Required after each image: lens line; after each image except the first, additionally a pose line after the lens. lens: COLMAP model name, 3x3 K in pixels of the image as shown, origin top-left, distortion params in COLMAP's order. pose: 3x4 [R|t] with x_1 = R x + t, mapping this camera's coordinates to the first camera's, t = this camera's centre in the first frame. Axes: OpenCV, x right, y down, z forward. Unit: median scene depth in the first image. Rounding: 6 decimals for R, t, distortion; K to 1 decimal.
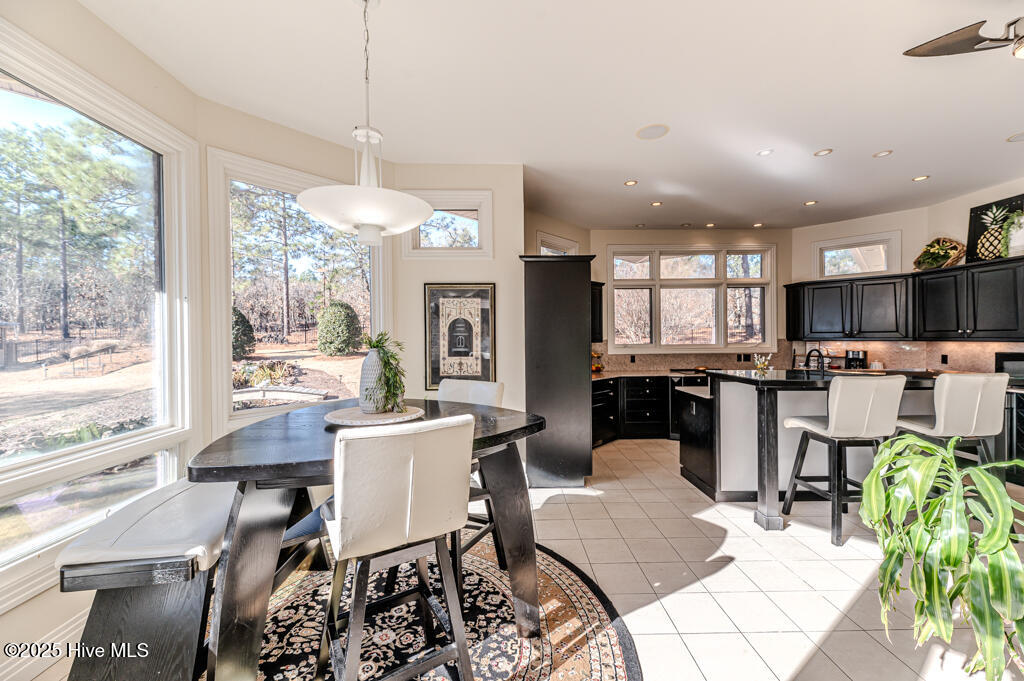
lens RADIAL K [[404.8, 0, 505.3], [0, 404.8, 341.4], [0, 0, 1]] dist [0.021024, -0.005452]
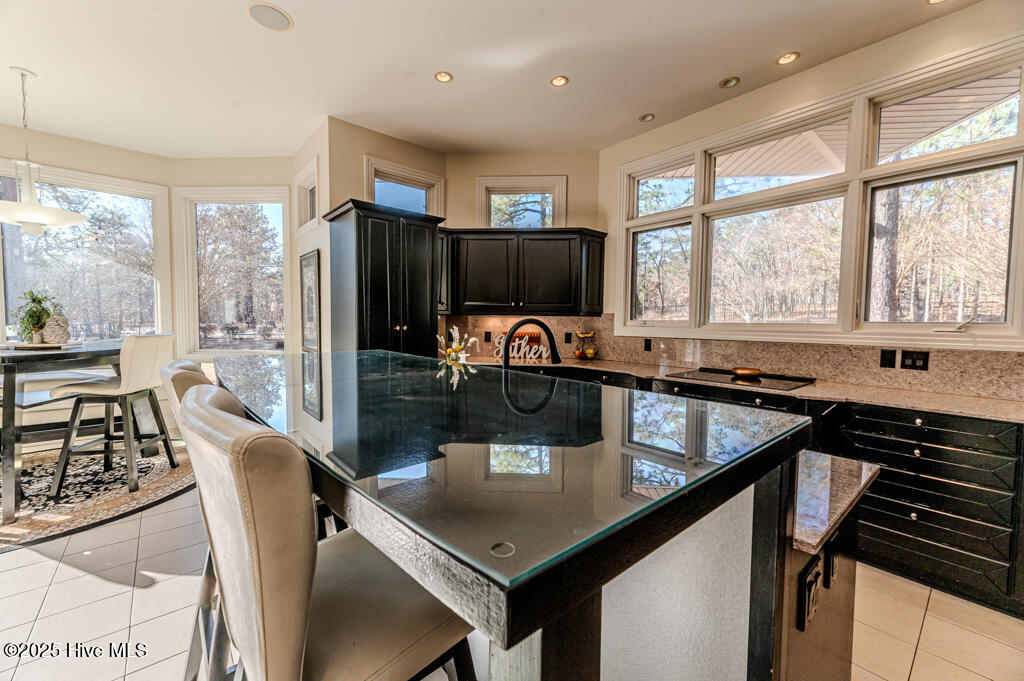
lens RADIAL K [[404.8, 0, 507.9], [0, 404.8, 340.9], [0, 0, 1]] dist [0.021024, -0.005452]
pose [[0.627311, 0.054022, -0.776893, 0.773304], [-0.025674, 0.998483, 0.048700, 0.015066], [0.778345, -0.010604, 0.627747, 0.533032]]
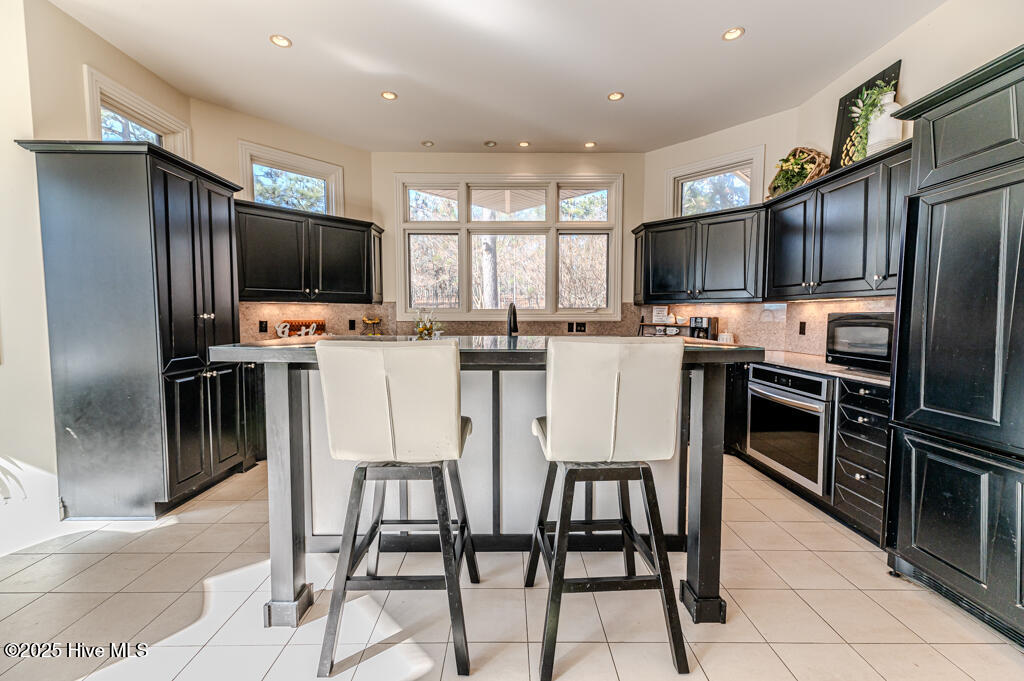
lens RADIAL K [[404.8, 0, 513.8], [0, 404.8, 339.9], [0, 0, 1]] dist [0.021024, -0.005452]
pose [[0.999857, 0.008941, -0.014383, 0.566654], [-0.008164, 0.998551, 0.053193, 0.029432], [0.014838, -0.053068, 0.998481, 0.288060]]
